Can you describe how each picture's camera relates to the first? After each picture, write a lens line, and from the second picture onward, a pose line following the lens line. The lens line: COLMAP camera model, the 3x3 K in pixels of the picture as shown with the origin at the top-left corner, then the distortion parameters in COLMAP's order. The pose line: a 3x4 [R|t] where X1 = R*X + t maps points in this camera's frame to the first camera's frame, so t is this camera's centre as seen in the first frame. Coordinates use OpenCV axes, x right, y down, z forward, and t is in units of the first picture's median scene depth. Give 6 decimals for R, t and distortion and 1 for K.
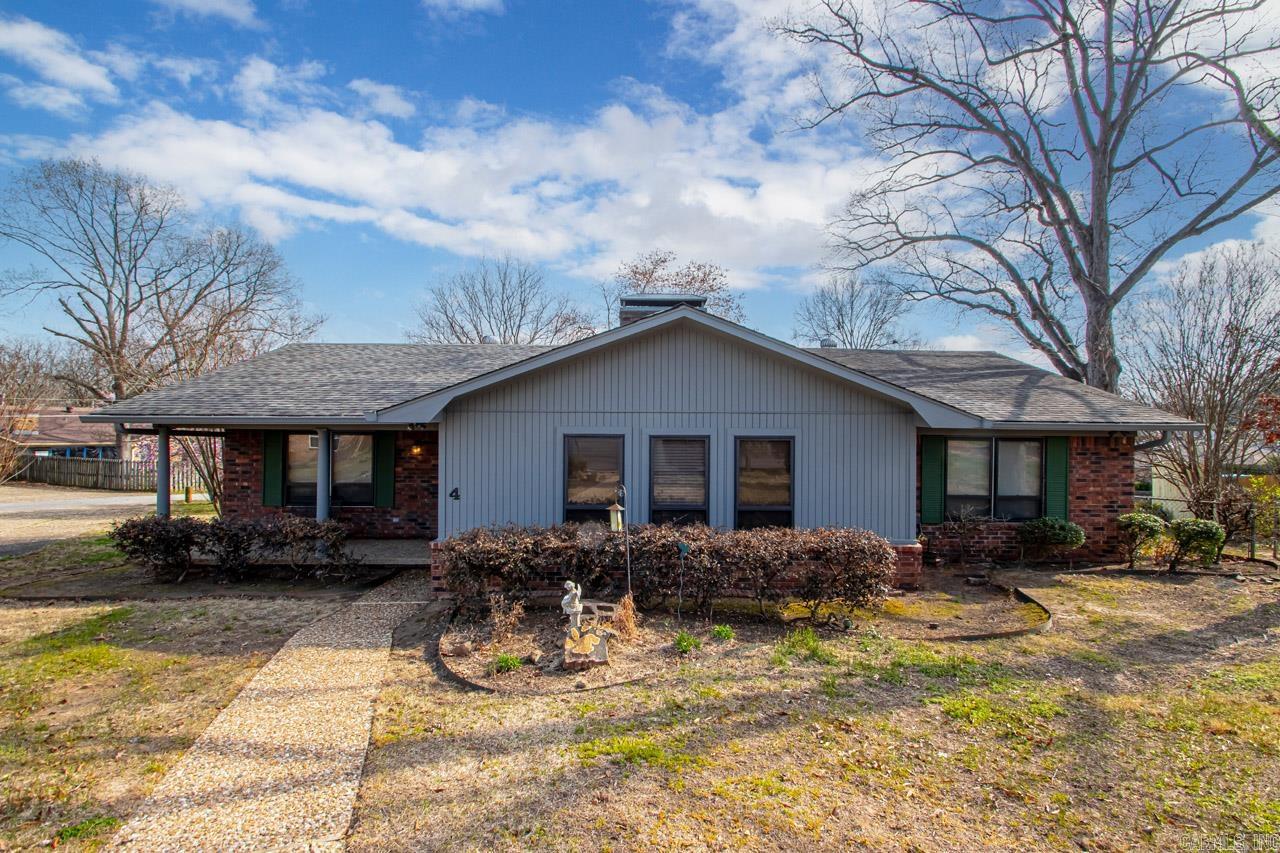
lens RADIAL K [[590.2, 0, 640.0], [0, 590.2, 426.5], [0, 0, 1]] dist [0.000015, -0.000140]
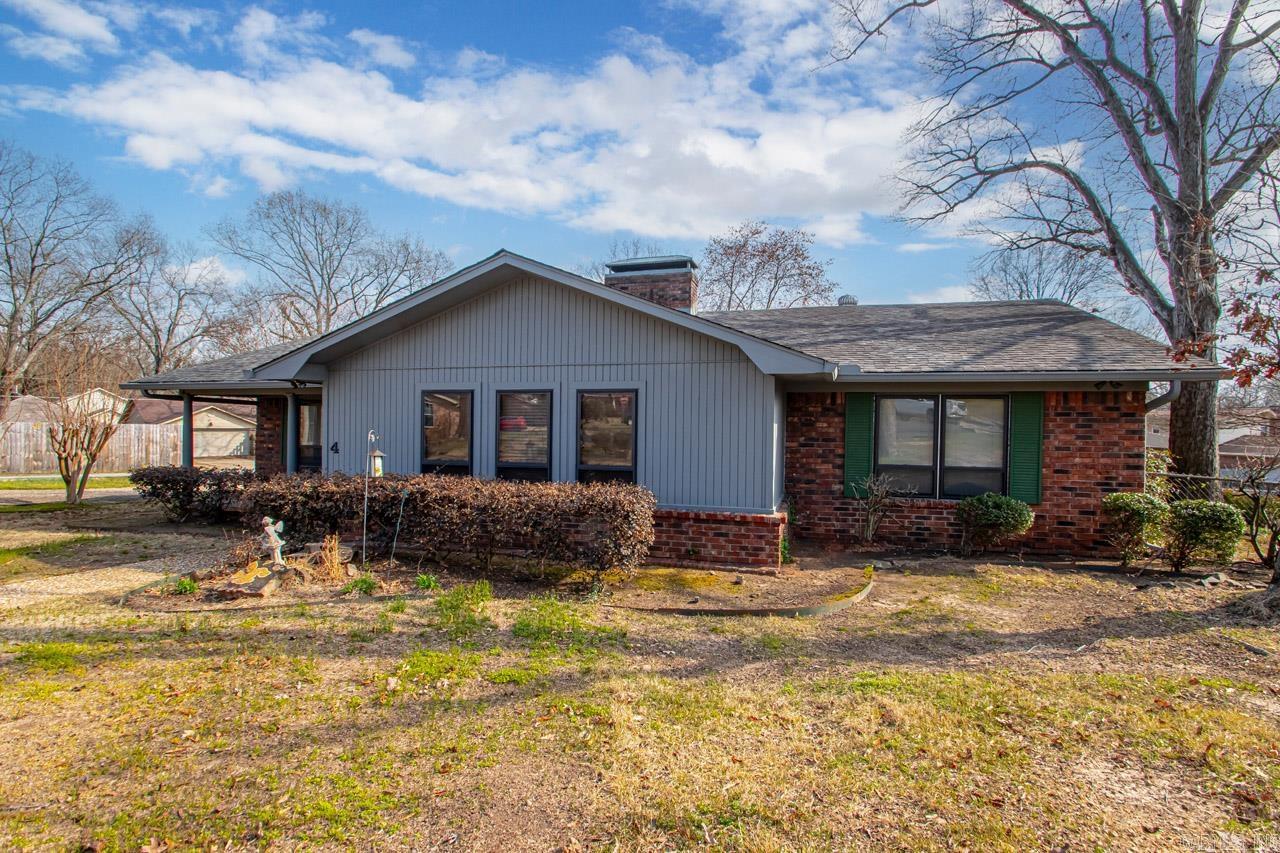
lens RADIAL K [[591.1, 0, 647.2], [0, 591.1, 424.6], [0, 0, 1]] dist [0.017675, -0.018218]
pose [[0.961384, 0.003992, -0.275182, 0.441074], [-0.000040, 0.999897, 0.014366, 0.048587], [0.275211, -0.013800, 0.961285, 0.109087]]
